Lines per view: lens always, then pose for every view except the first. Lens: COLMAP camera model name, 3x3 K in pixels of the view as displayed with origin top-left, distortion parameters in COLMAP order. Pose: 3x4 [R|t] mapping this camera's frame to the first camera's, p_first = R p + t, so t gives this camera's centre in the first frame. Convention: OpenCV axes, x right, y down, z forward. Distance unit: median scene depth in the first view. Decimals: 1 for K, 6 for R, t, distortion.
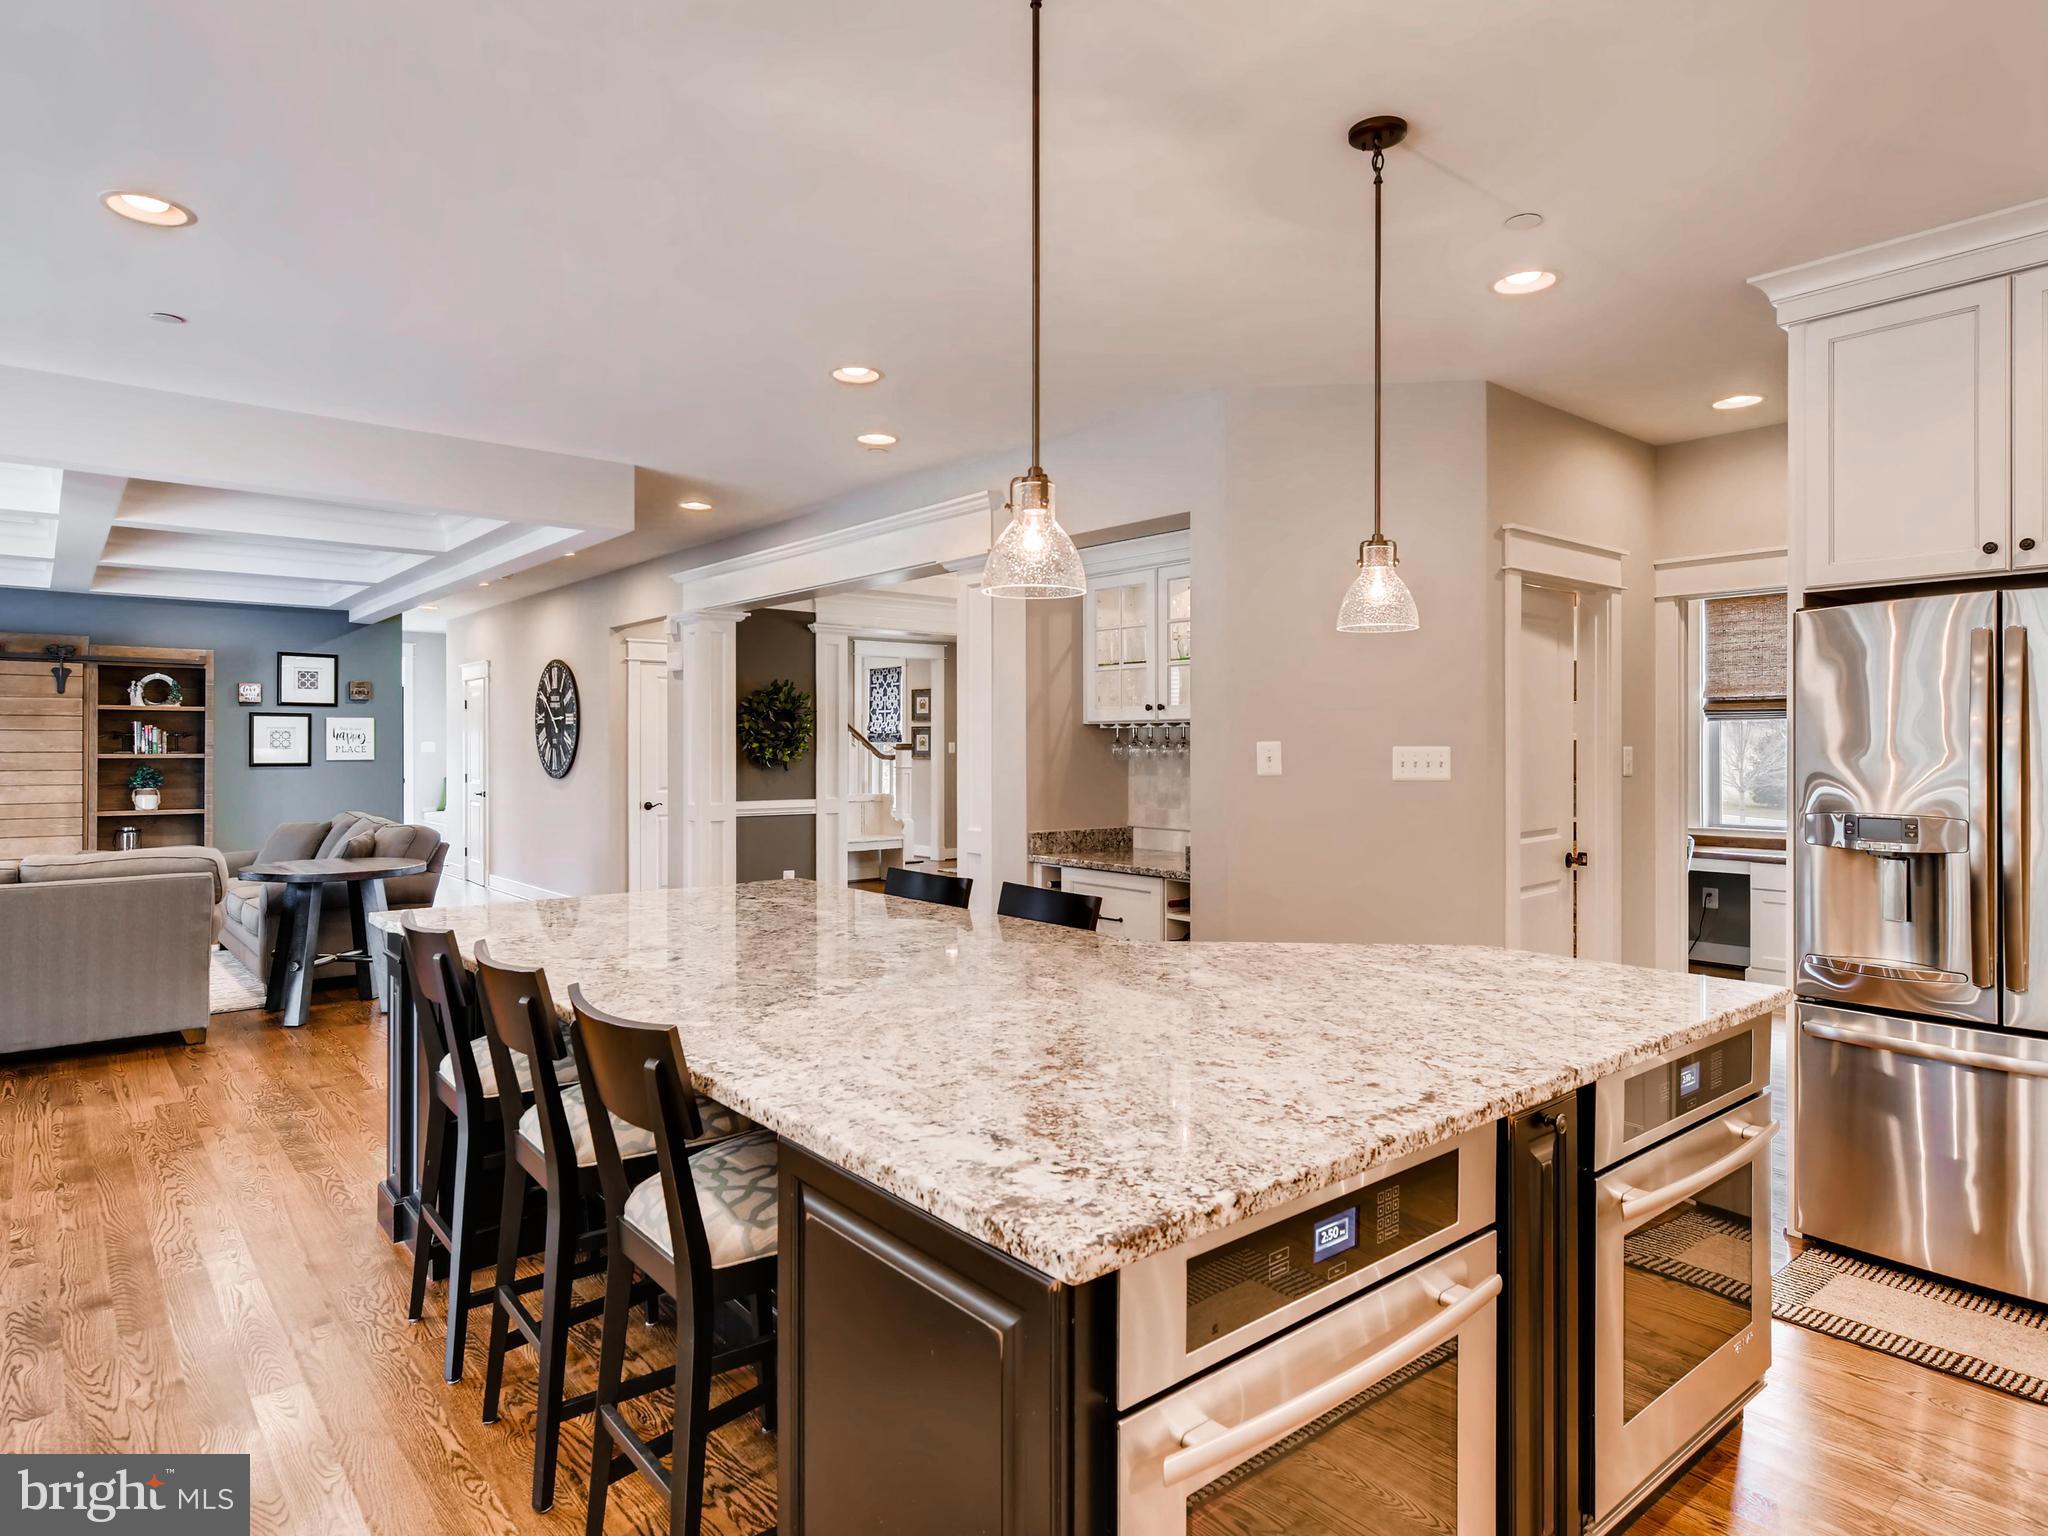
lens RADIAL K [[1172.6, 0, 1029.3], [0, 1172.6, 754.3], [0, 0, 1]] dist [-0.005788, 0.006660]
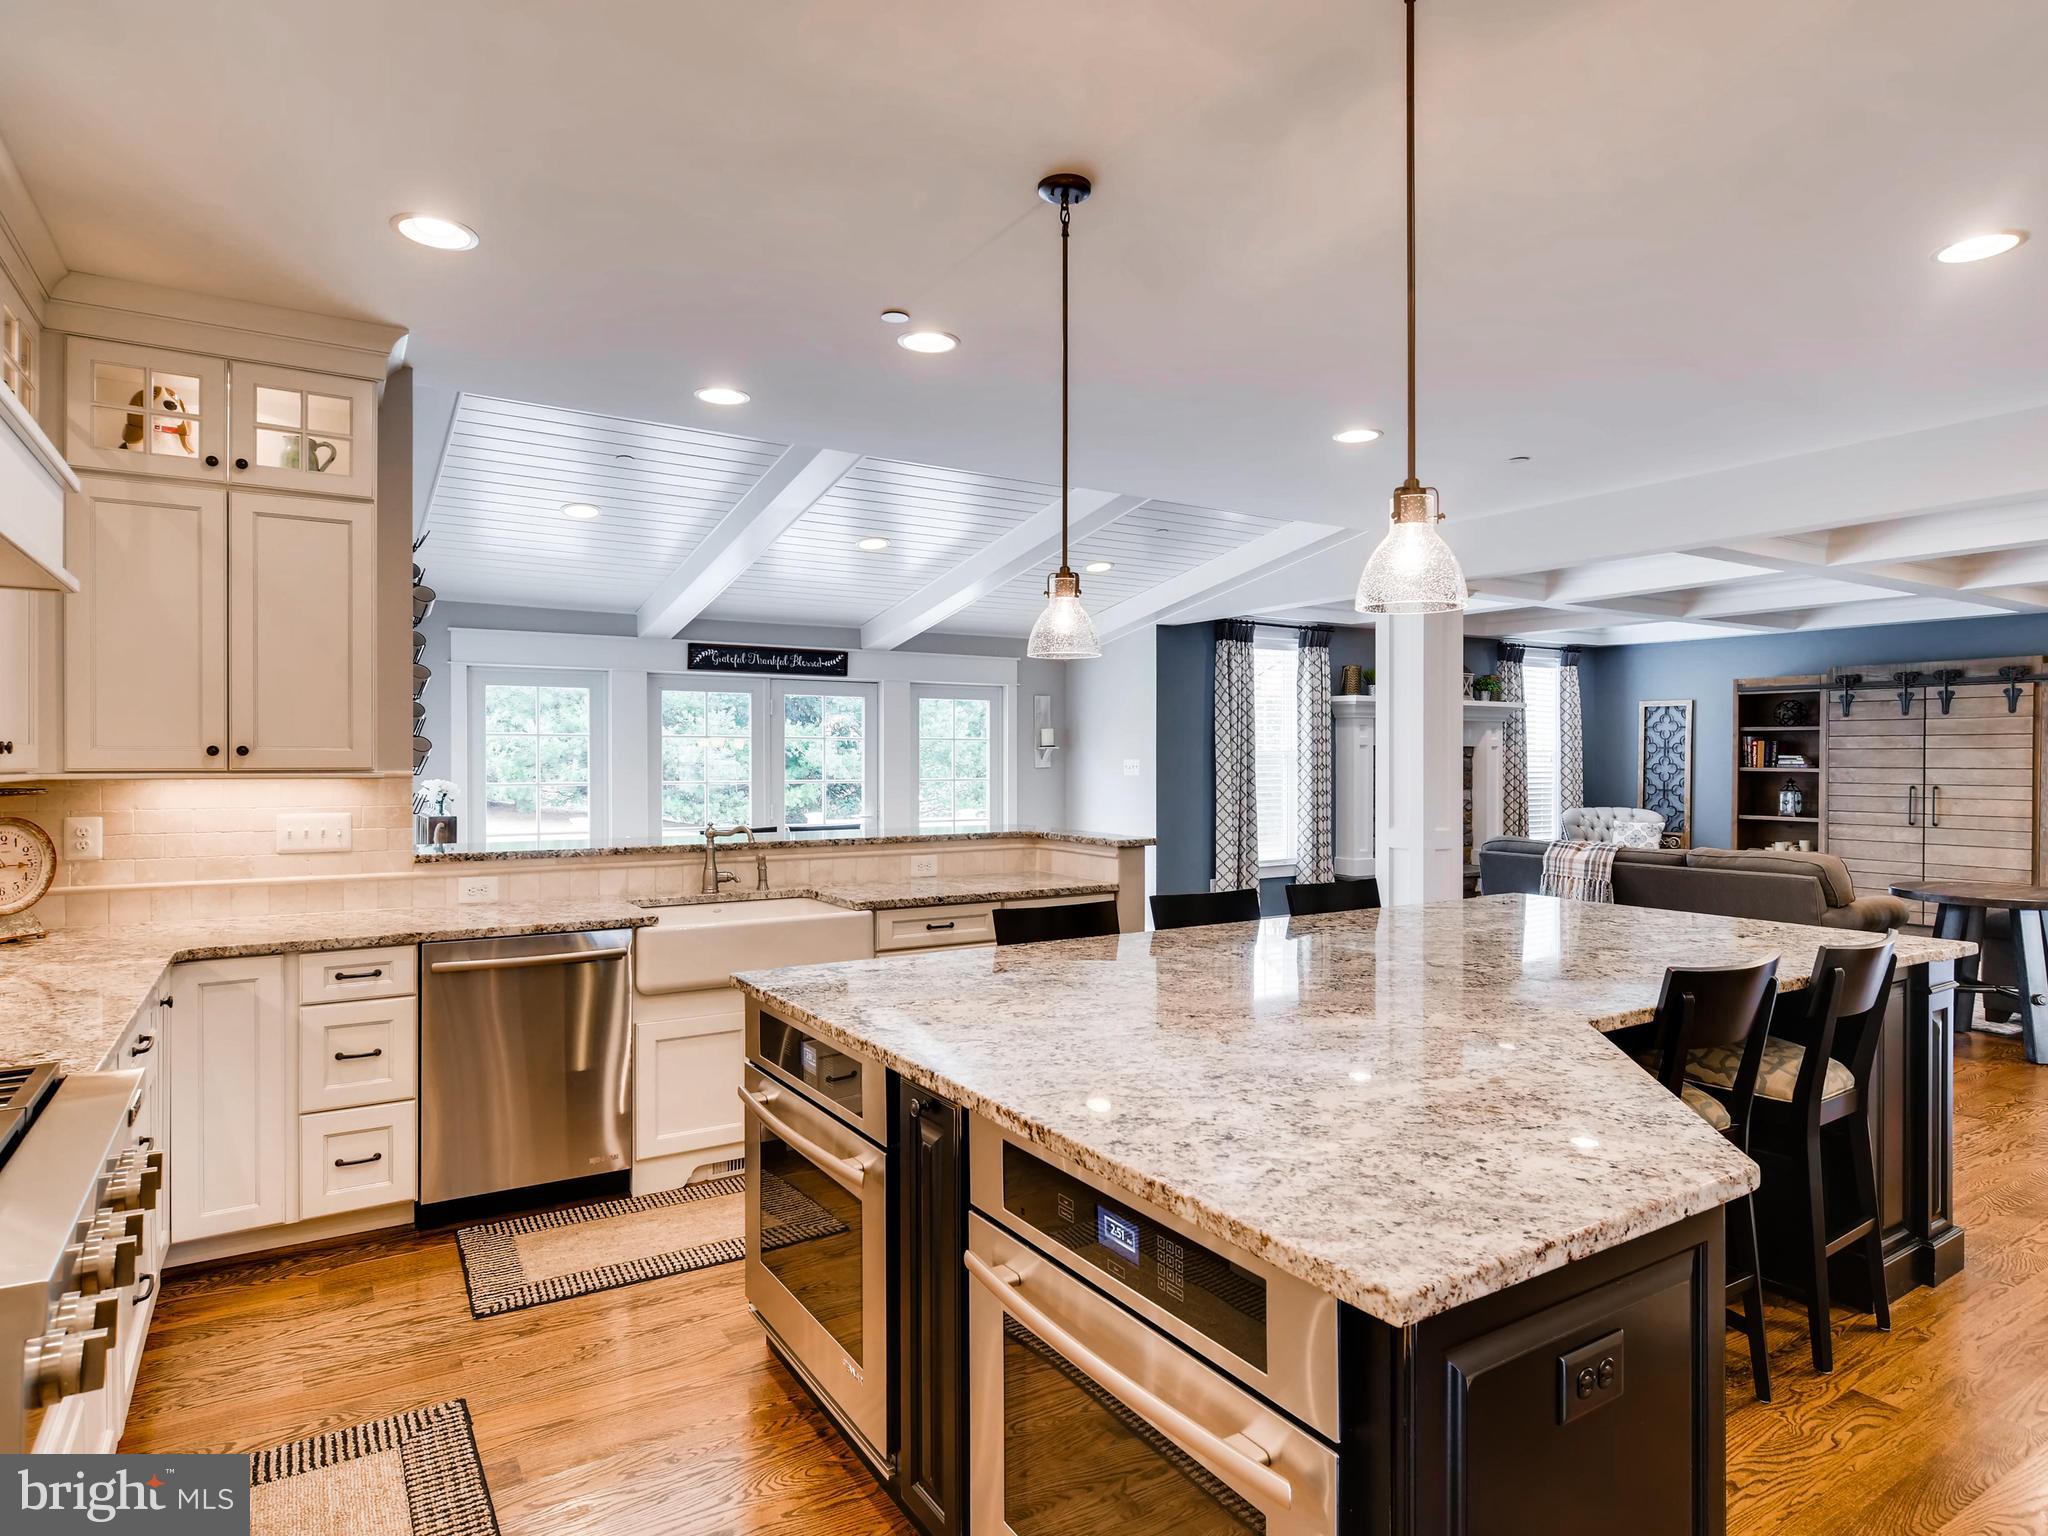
lens RADIAL K [[1172.6, 0, 1027.5], [0, 1172.6, 766.4], [0, 0, 1]] dist [-0.005788, 0.006660]
pose [[-0.130265, 0.003644, -0.991473, 0.323962], [-0.005577, 0.999975, 0.004408, -0.003619], [0.991464, 0.006104, -0.130241, 0.259999]]
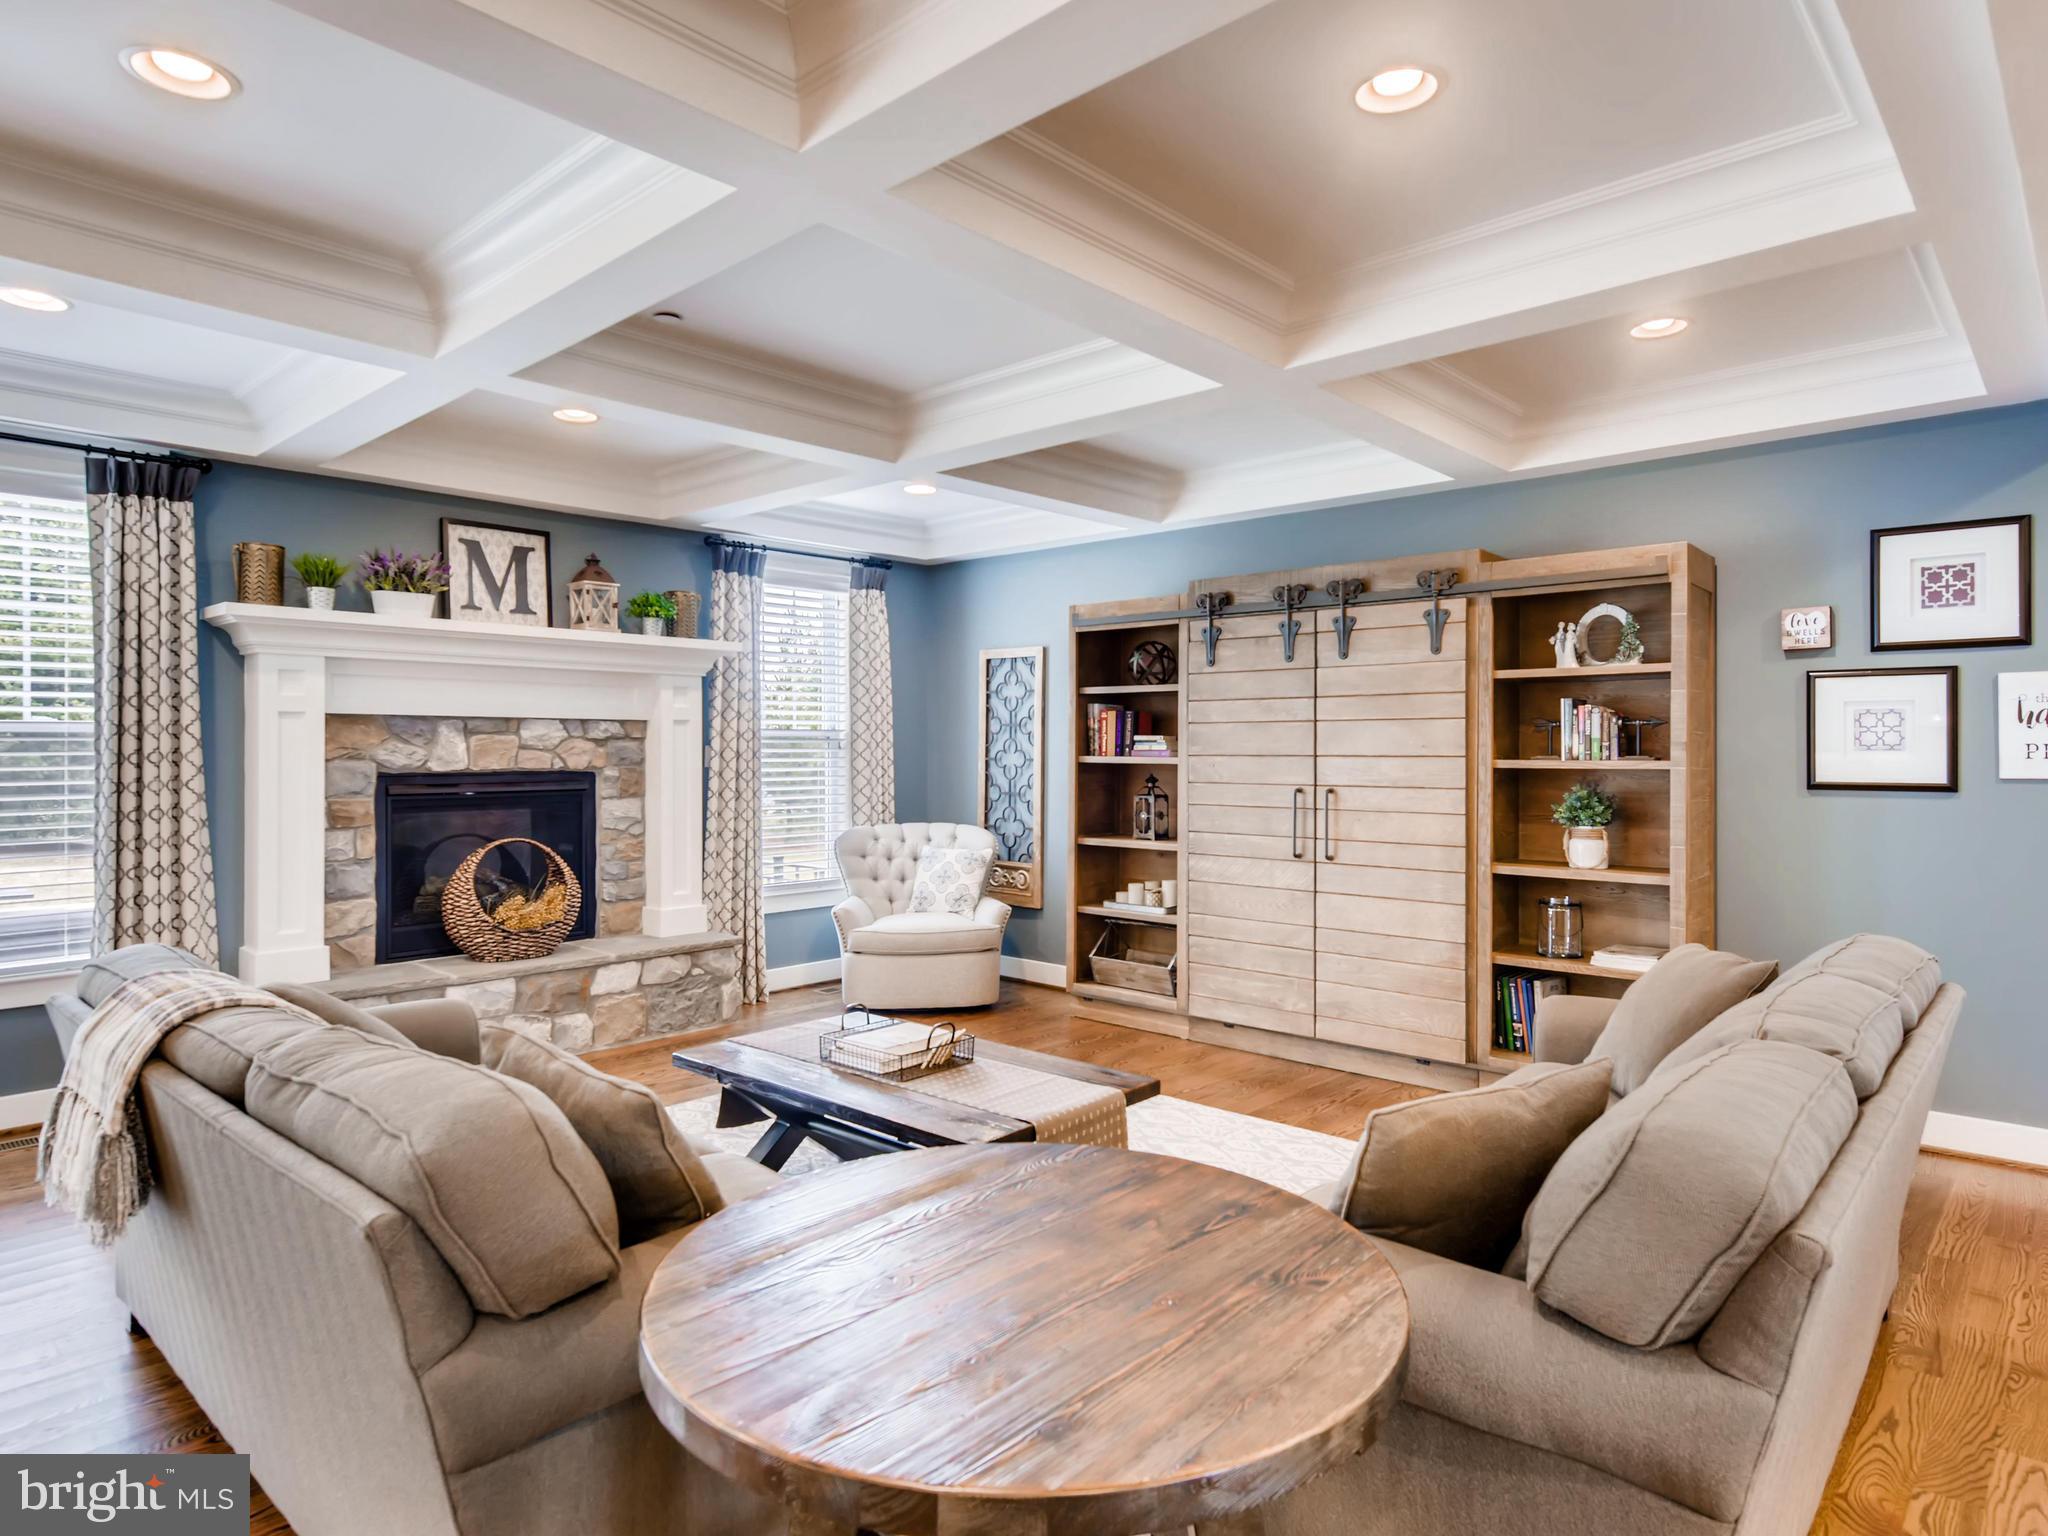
lens RADIAL K [[1172.6, 0, 1045.8], [0, 1172.6, 755.3], [0, 0, 1]] dist [-0.005788, 0.006660]
pose [[0.126415, 0.000251, -0.991977, -0.279244], [-0.003906, 0.999992, -0.000244, -0.001559], [0.991970, 0.003906, 0.126415, 0.729587]]
